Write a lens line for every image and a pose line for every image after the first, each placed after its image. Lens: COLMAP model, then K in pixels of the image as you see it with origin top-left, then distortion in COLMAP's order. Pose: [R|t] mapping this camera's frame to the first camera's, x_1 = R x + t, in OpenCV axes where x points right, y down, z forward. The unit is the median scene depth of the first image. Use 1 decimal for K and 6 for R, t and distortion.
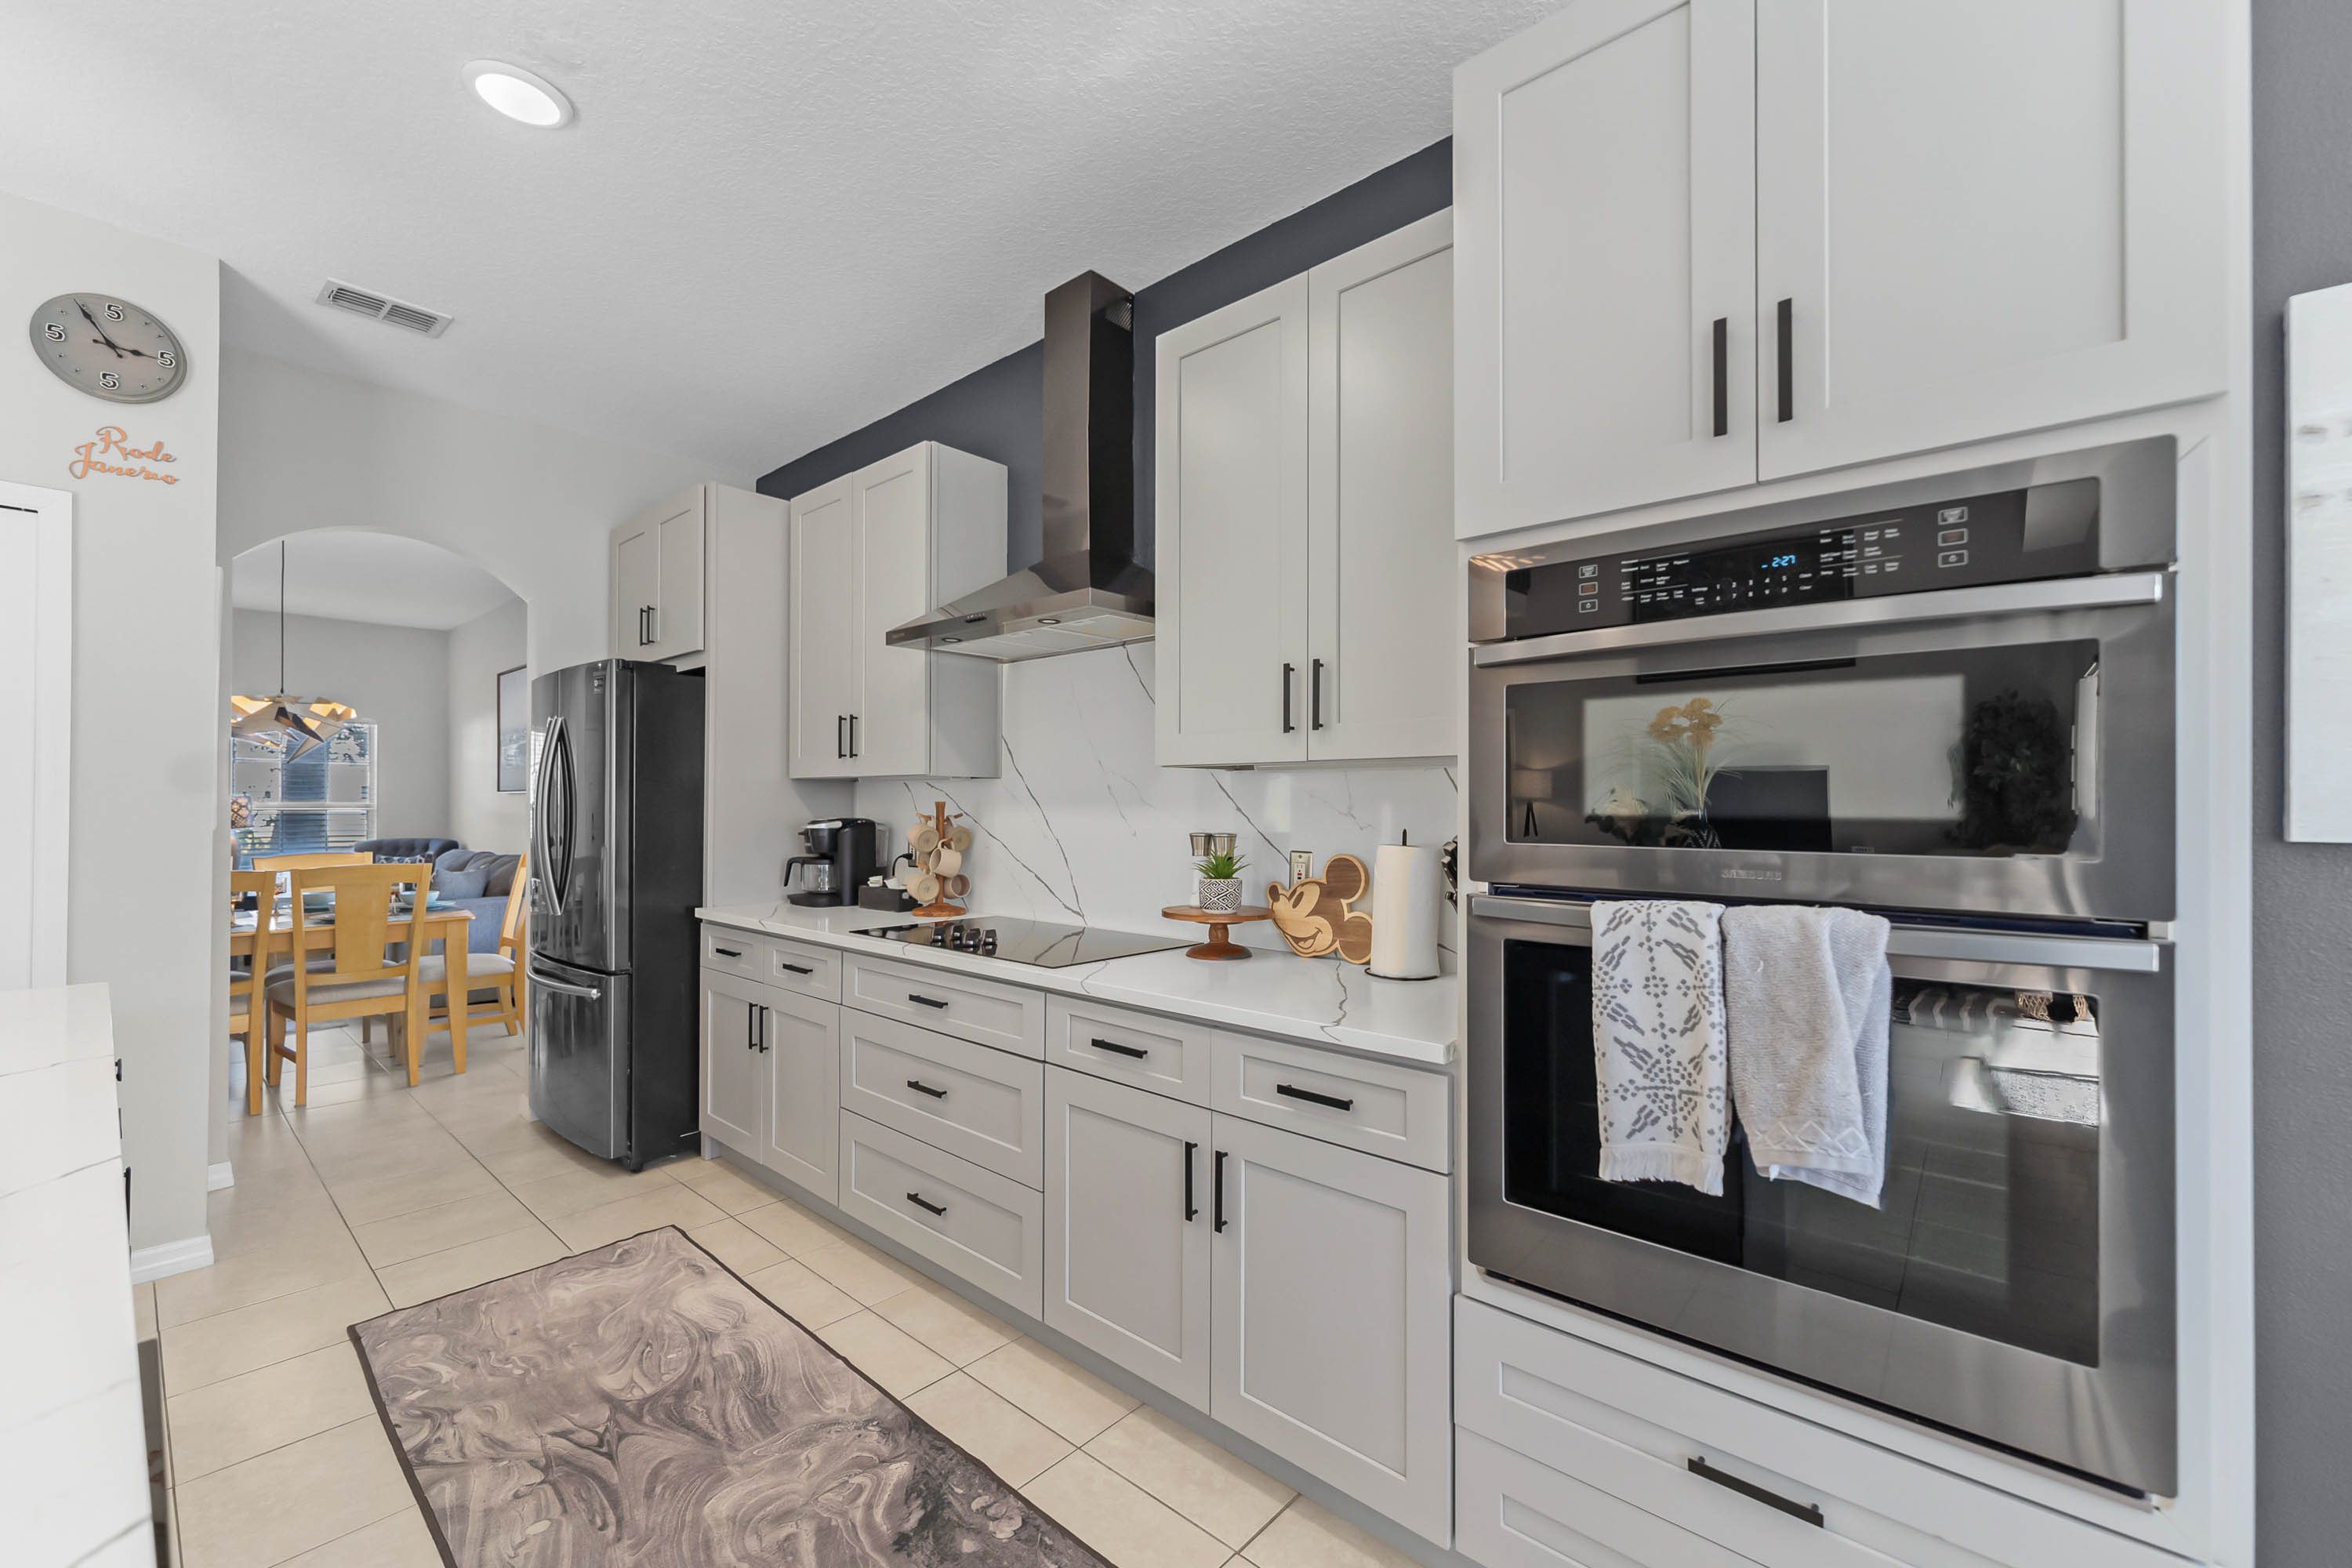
lens RADIAL K [[963.0, 0, 1181.1], [0, 963.0, 792.1], [0, 0, 1]] dist [-0.000100, 0.000047]
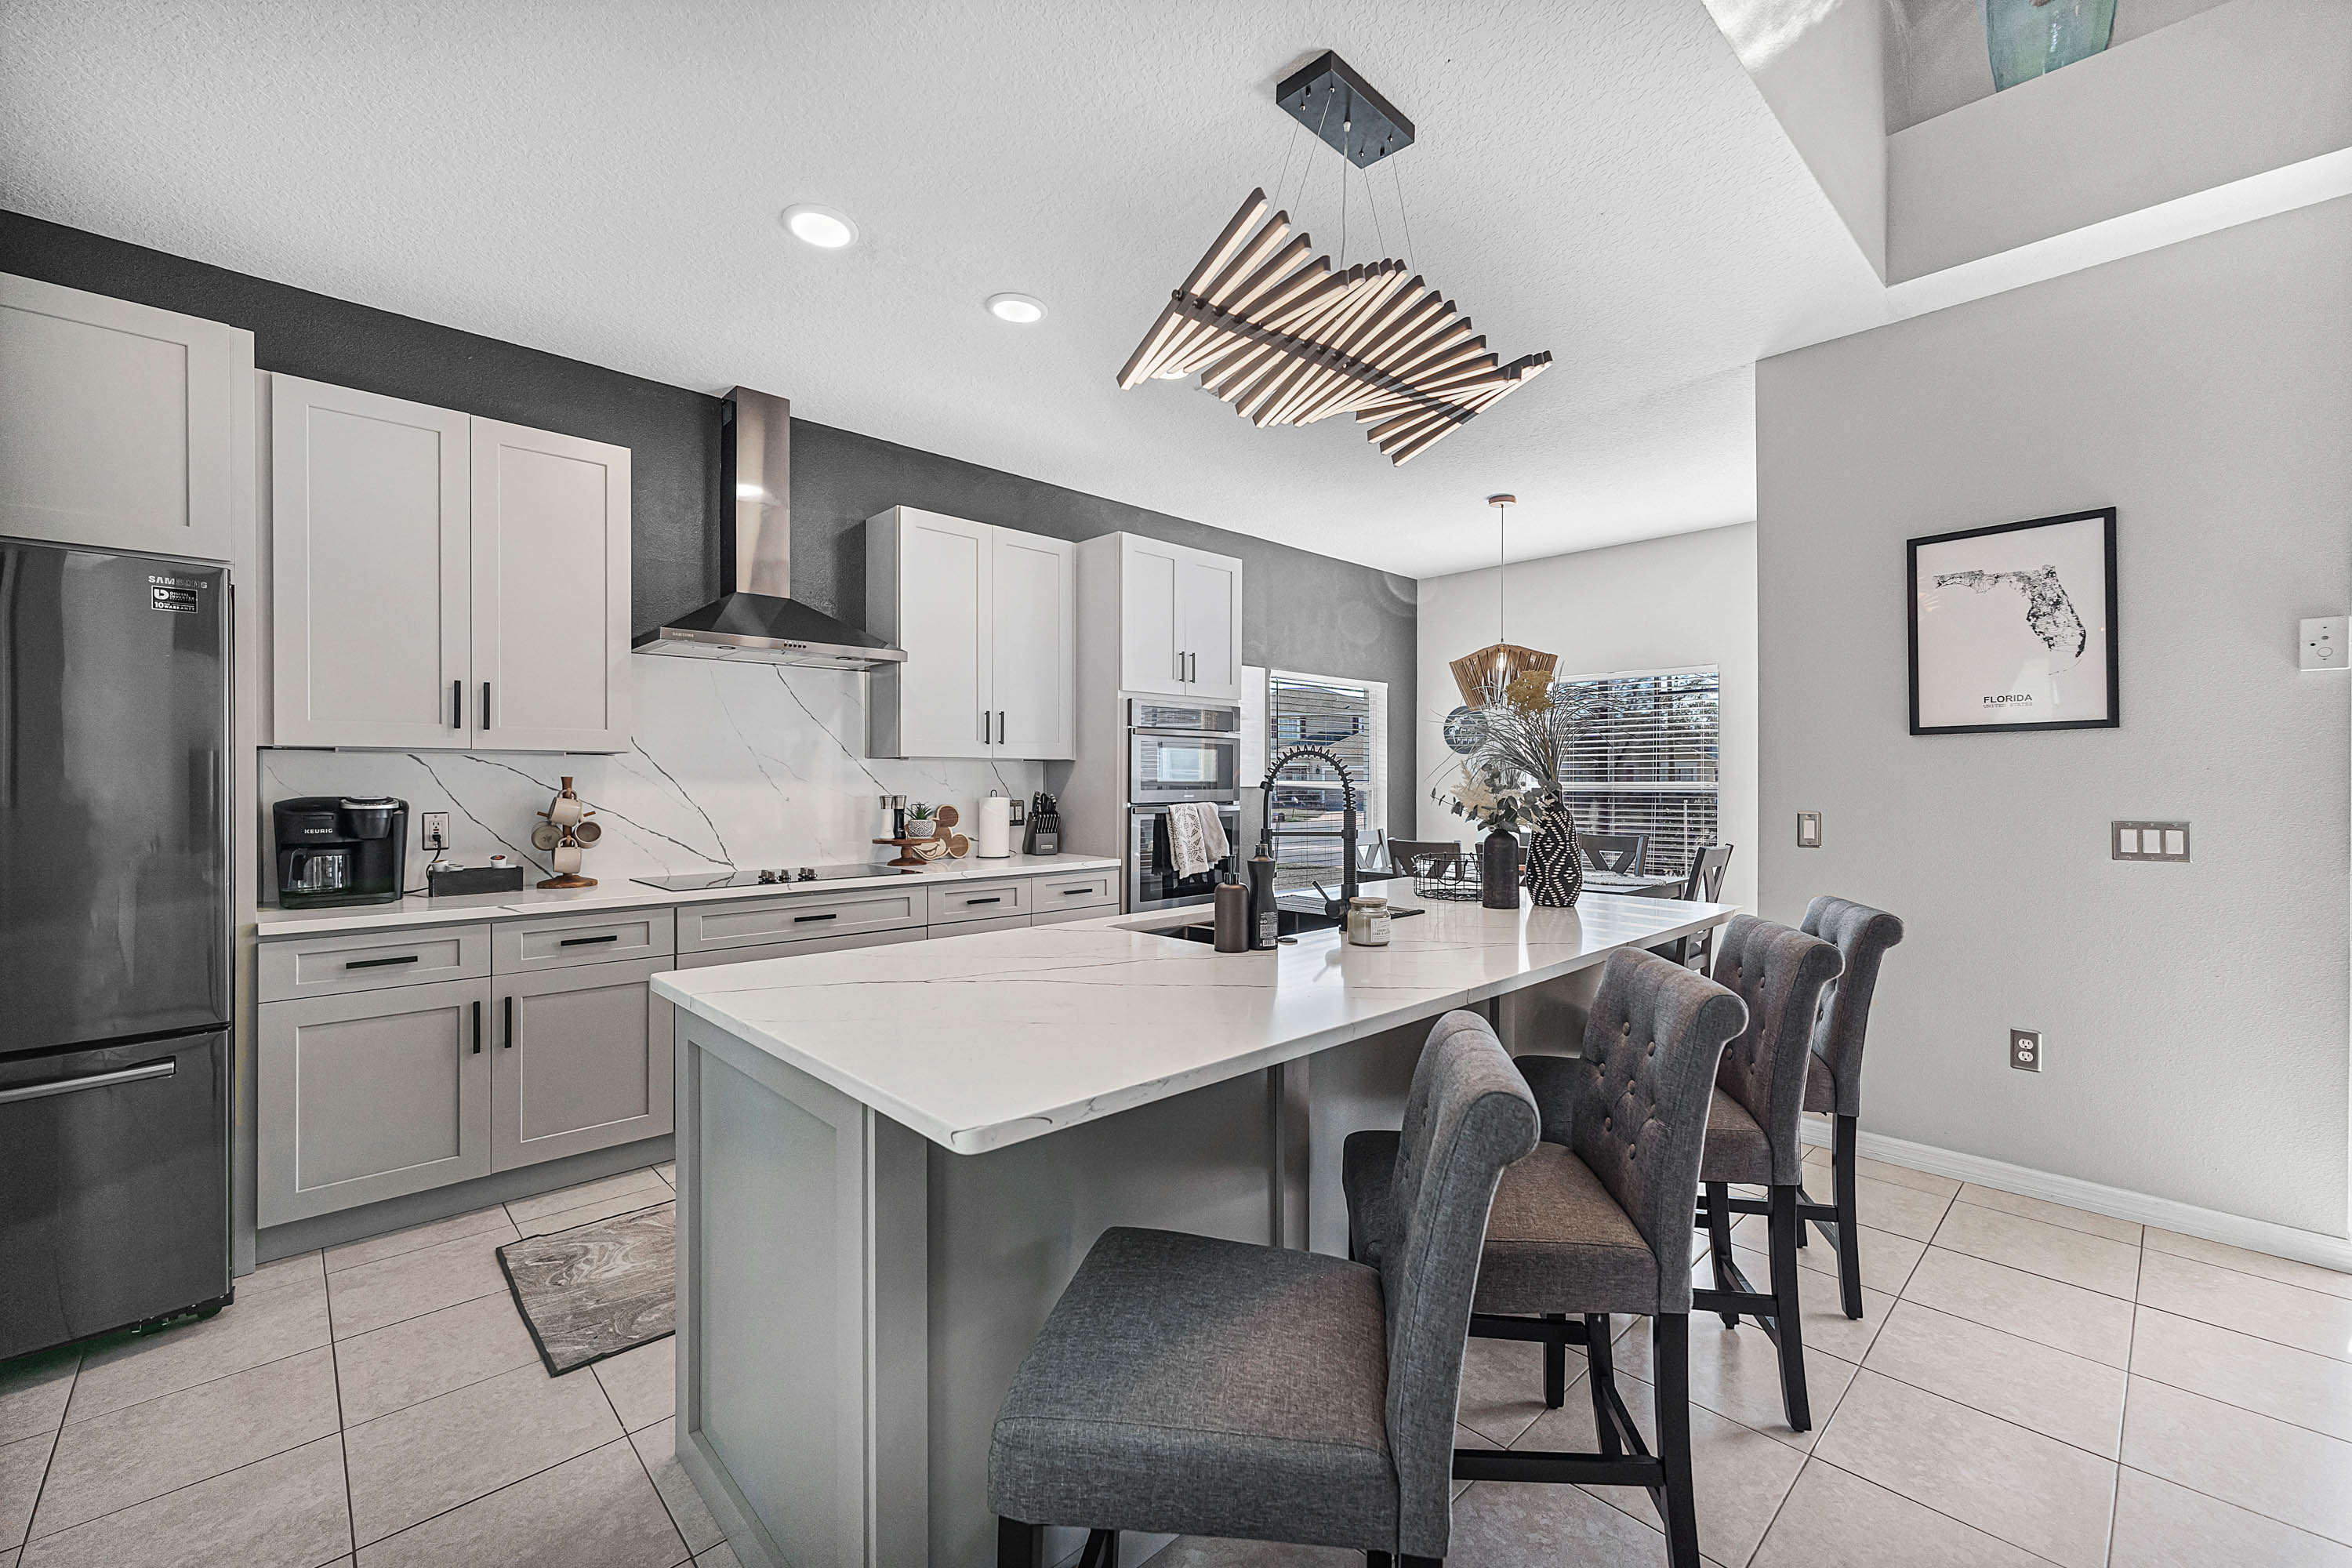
lens RADIAL K [[986.8, 0, 1176.0], [0, 986.8, 784.0], [0, 0, 1]] dist [-0.000637, 0.000311]
pose [[0.072413, -0.006088, 0.997356, -1.881574], [-0.011170, 0.999914, 0.006915, 0.005025], [-0.997312, -0.011641, 0.072338, 0.415521]]
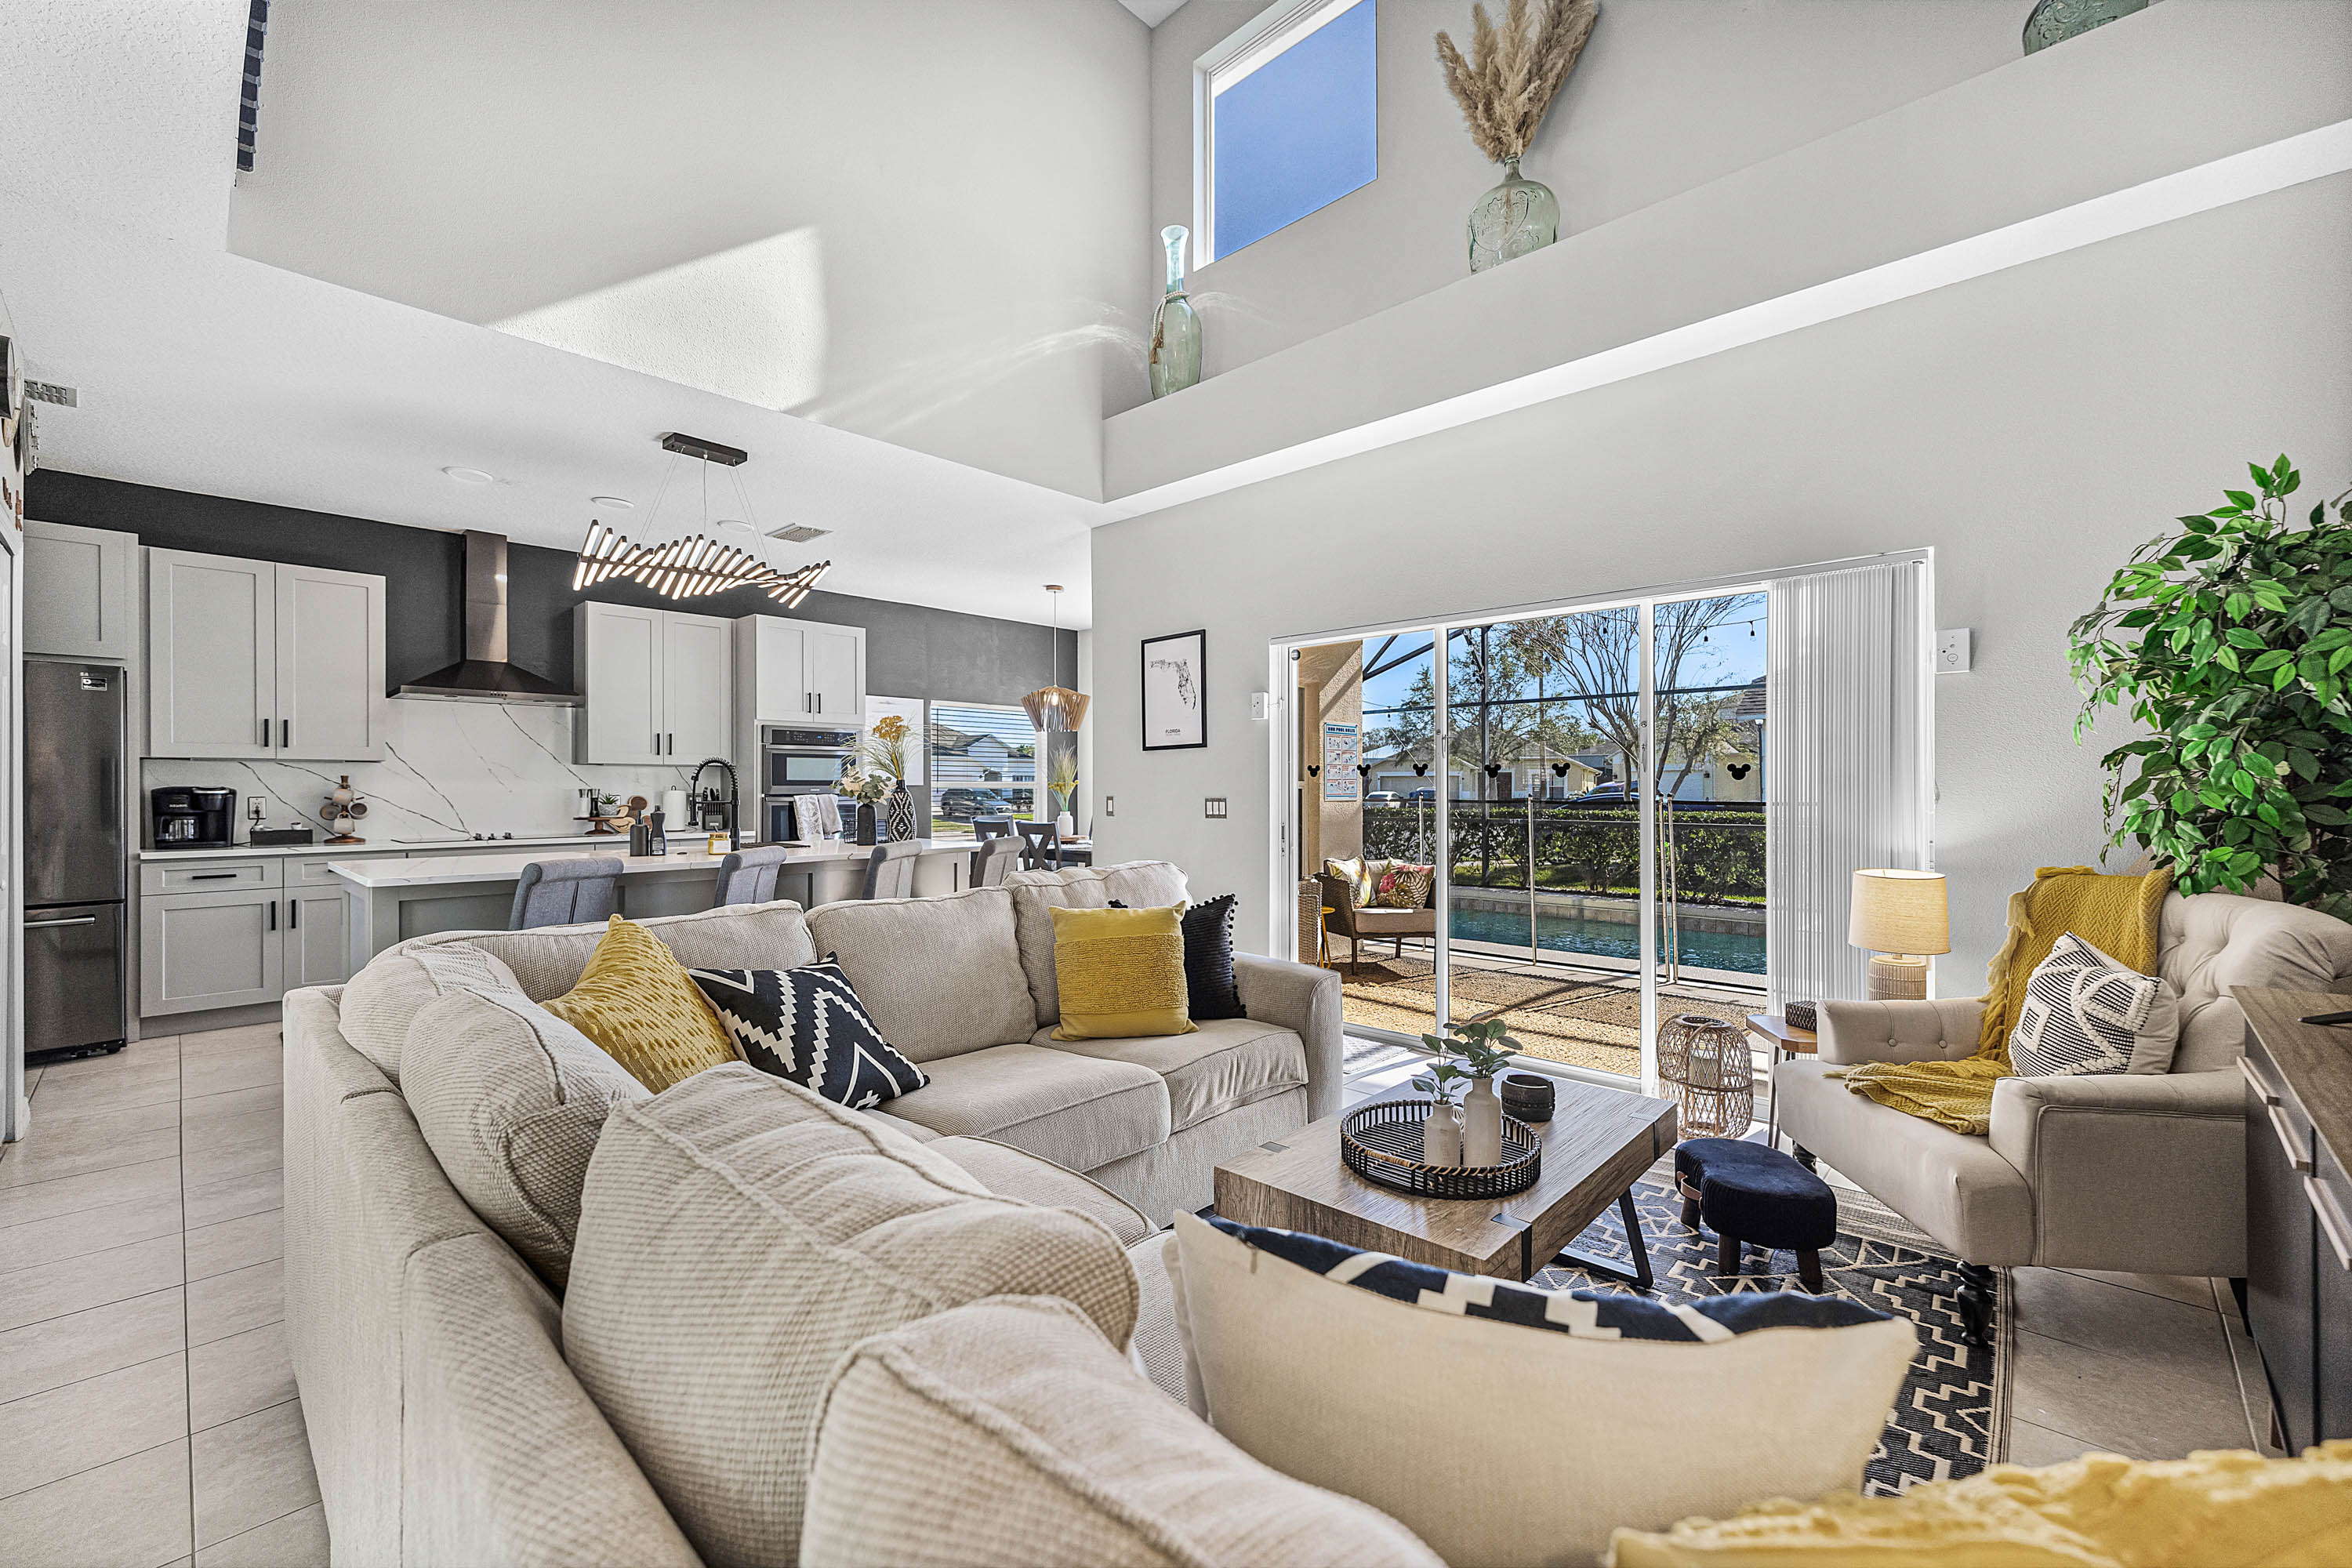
lens RADIAL K [[963.0, 0, 1181.1], [0, 963.0, 792.1], [0, 0, 1]] dist [-0.000100, 0.000047]
pose [[0.007635, -0.007019, 0.999946, -2.873146], [-0.009571, 0.999929, 0.007092, 0.019580], [-0.999925, -0.009625, 0.007567, -0.696133]]
